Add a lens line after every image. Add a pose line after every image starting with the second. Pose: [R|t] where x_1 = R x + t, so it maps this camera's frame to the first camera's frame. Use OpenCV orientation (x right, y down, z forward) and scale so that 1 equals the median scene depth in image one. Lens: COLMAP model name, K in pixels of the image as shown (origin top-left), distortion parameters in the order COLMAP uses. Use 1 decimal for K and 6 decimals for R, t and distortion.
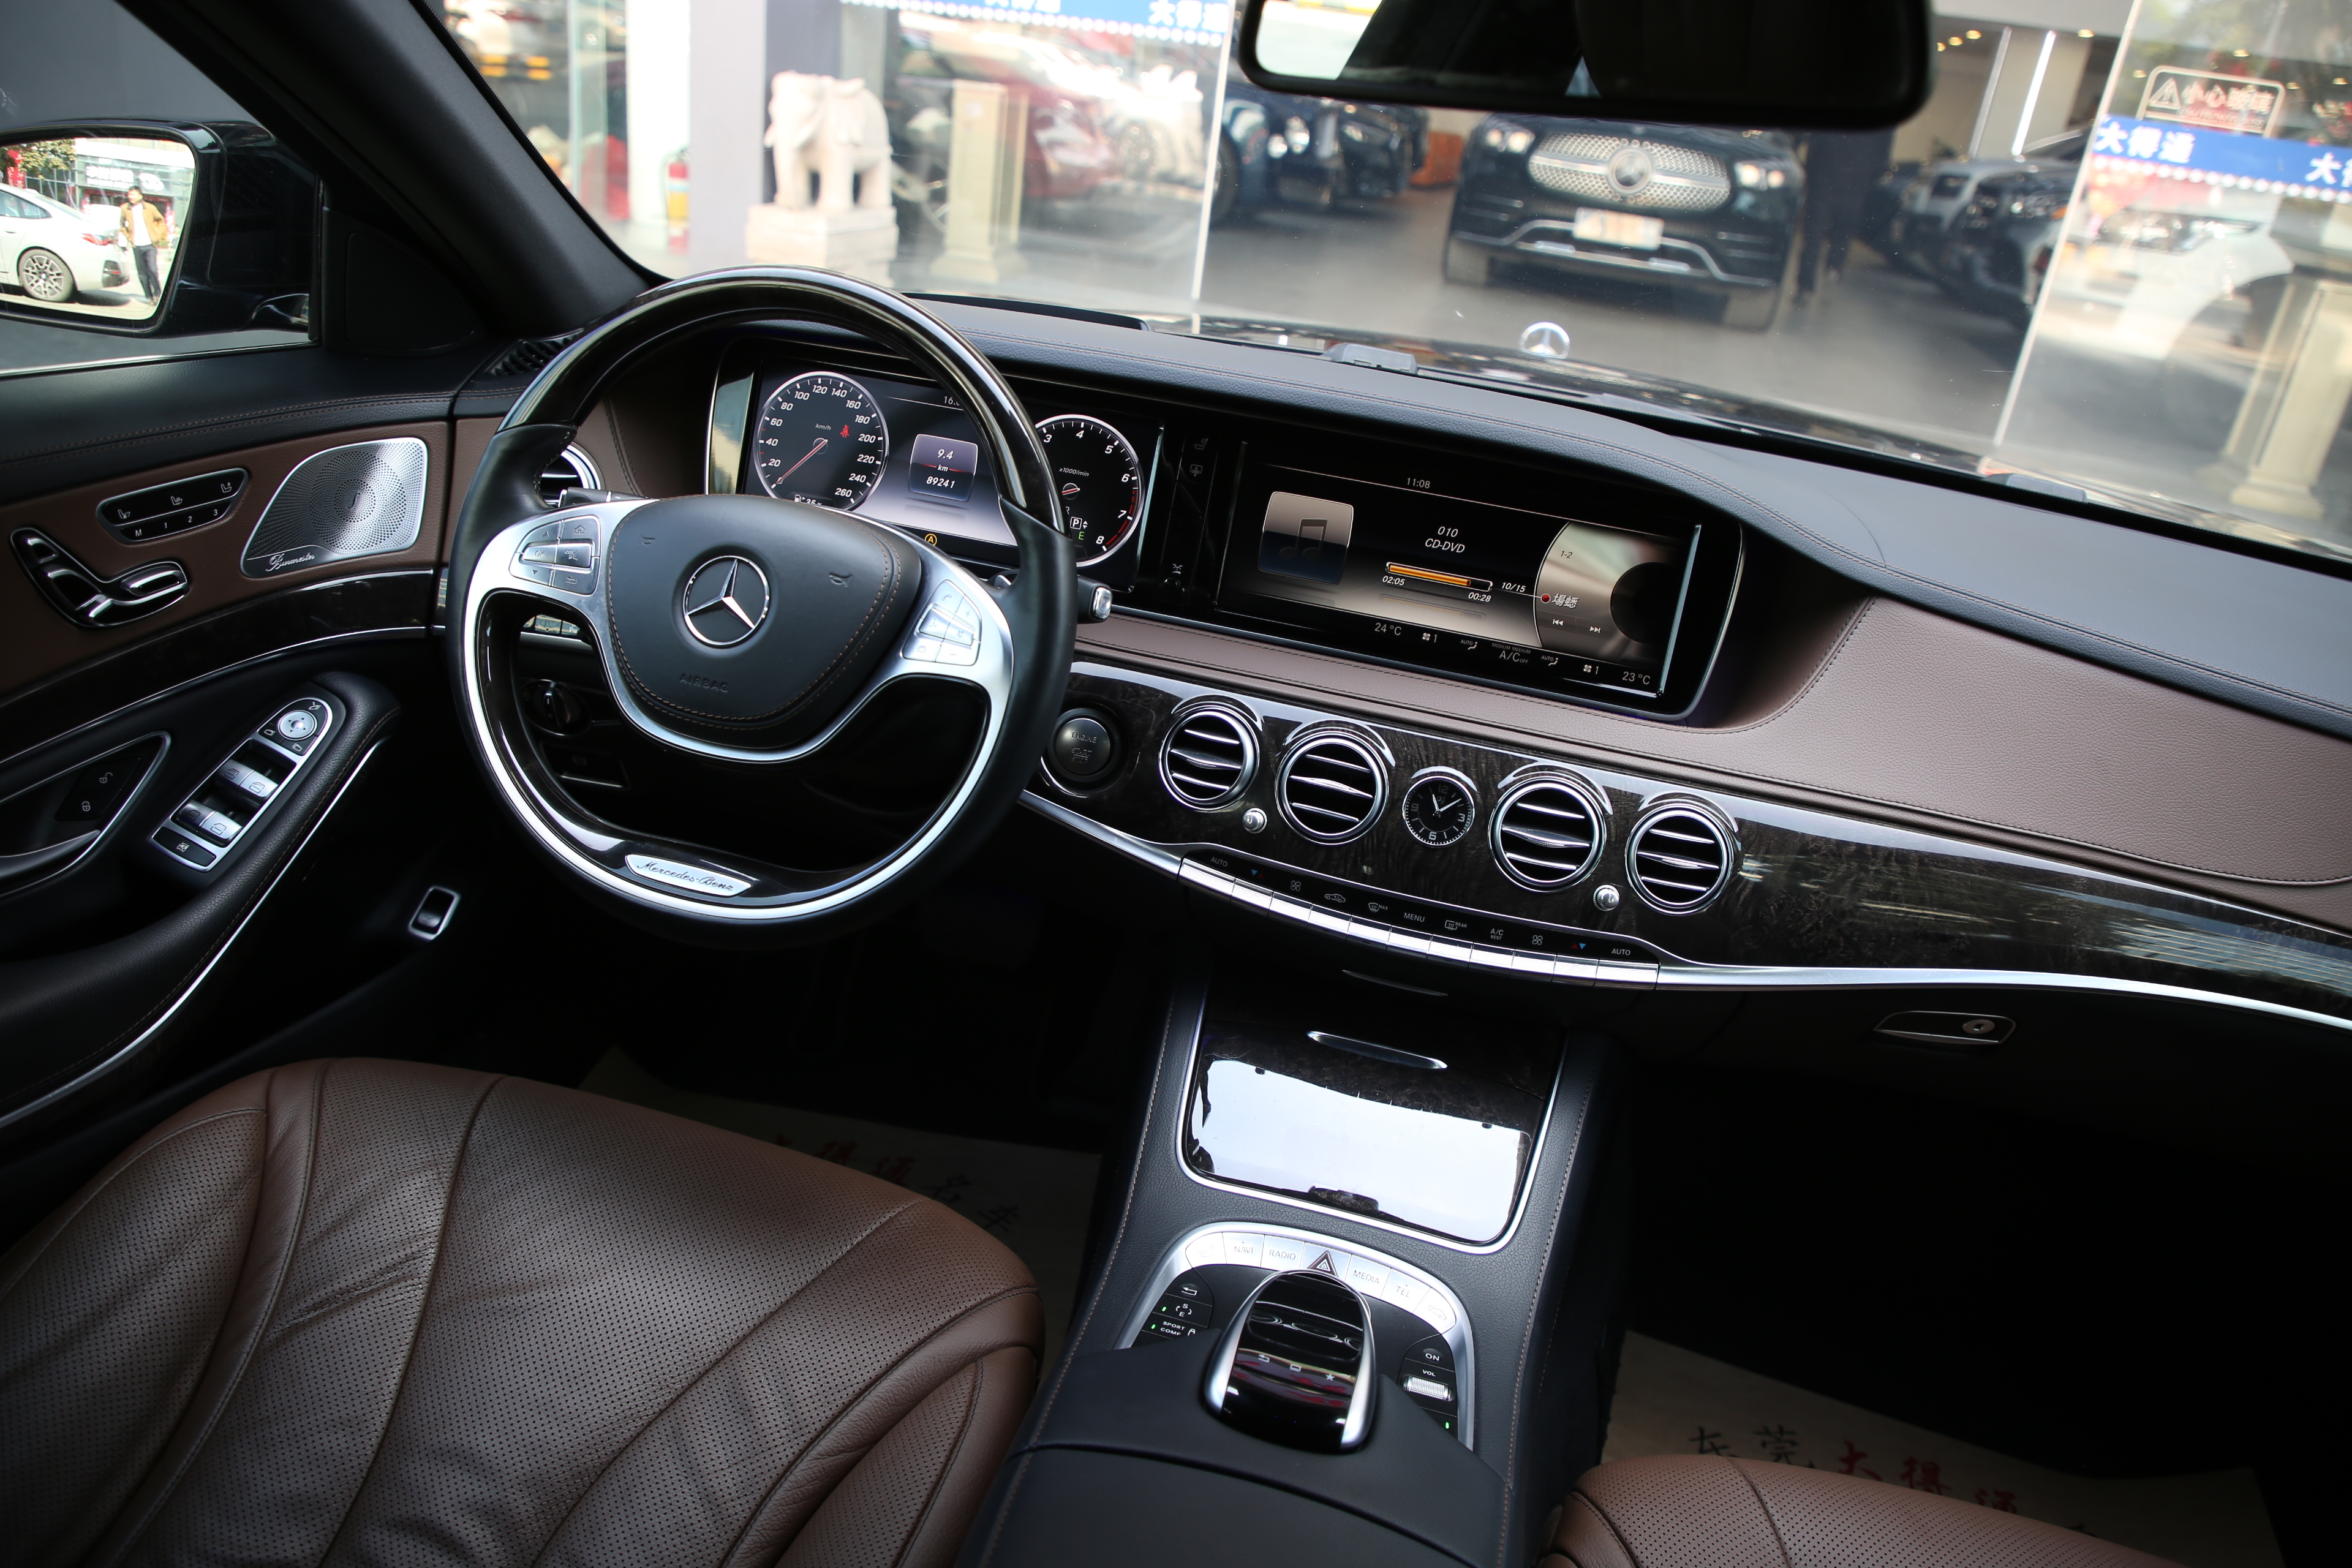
lens RADIAL K [[1571.6, 0, 1166.0], [0, 1571.6, 778.6], [0, 0, 1]] dist [-0.085543, 0.033882]
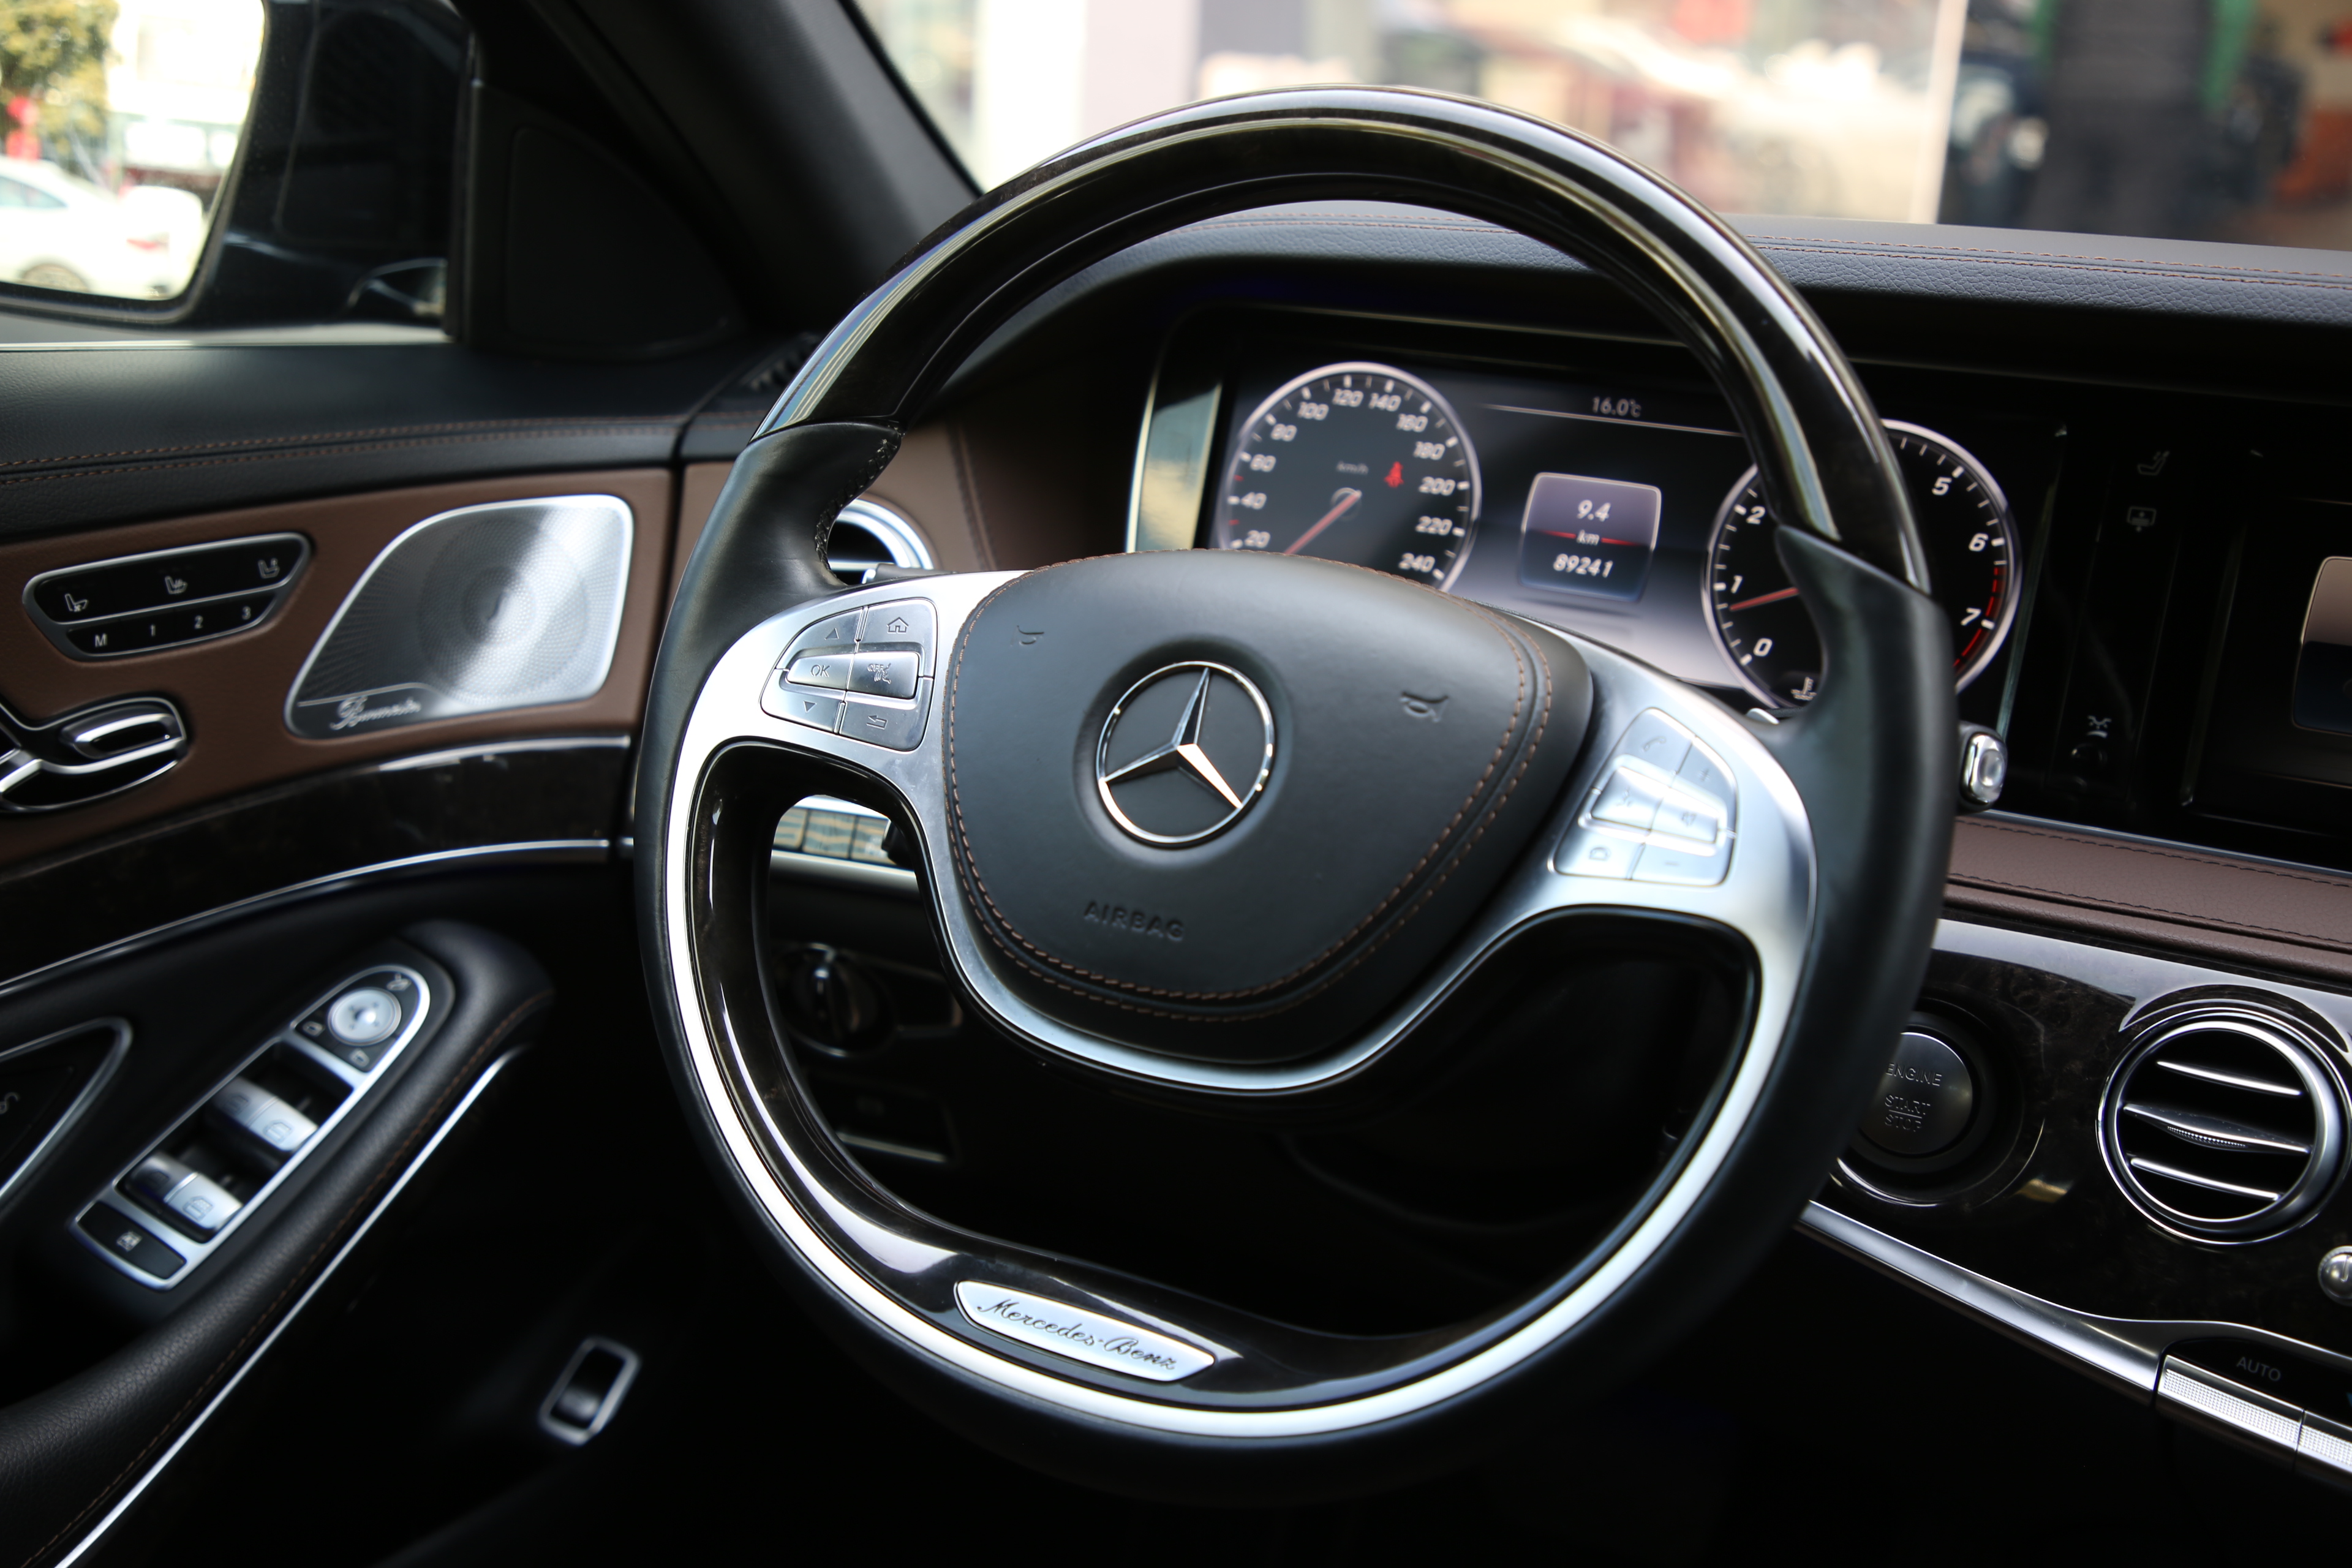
lens RADIAL K [[2570.3, 0, 1161.6], [0, 2570.3, 782.8], [0, 0, 1]] dist [0.078541, 0.000000]
pose [[0.969290, -0.002622, -0.245908, -0.076975], [-0.037796, 0.986474, -0.159498, 0.018835], [0.243000, 0.163894, 0.956080, 0.196763]]
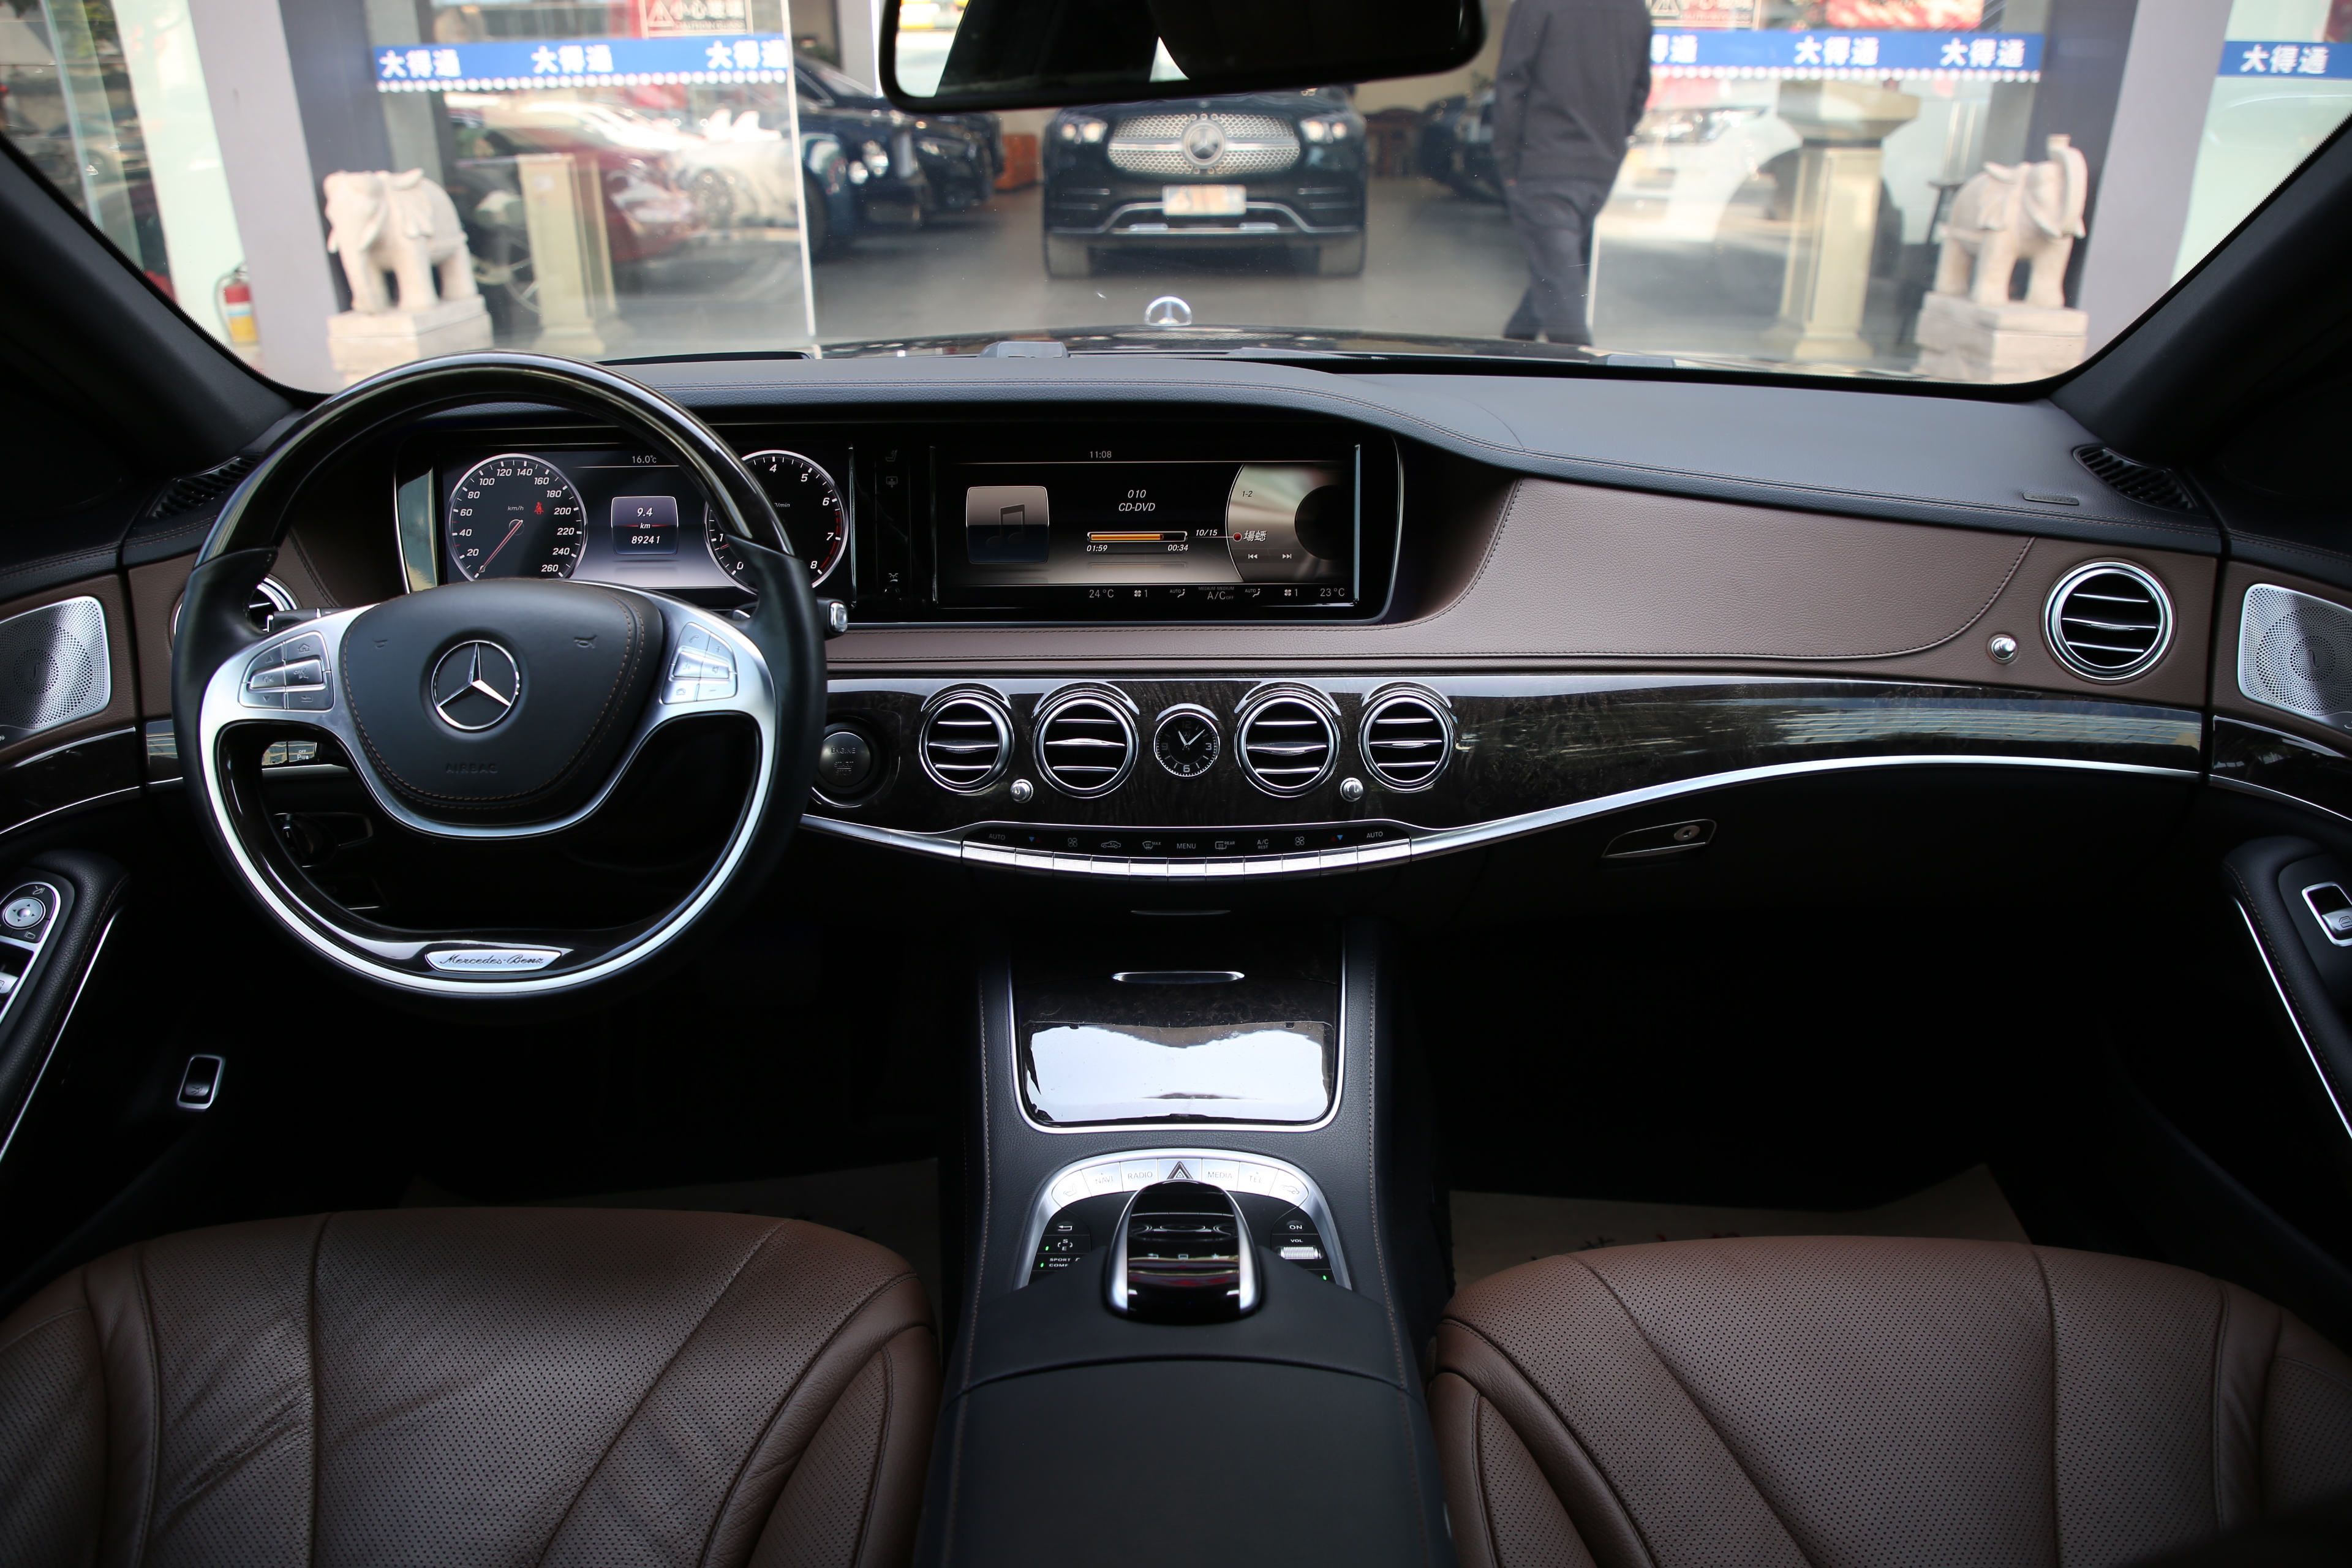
lens RADIAL K [[1571.6, 0, 1171.2], [0, 1571.6, 776.4], [0, 0, 1]] dist [-0.085543, 0.033882]
pose [[0.959209, -0.212420, 0.186534, -0.039944], [0.213835, 0.976787, 0.012745, 0.023339], [-0.184911, 0.027663, 0.982366, -0.058845]]
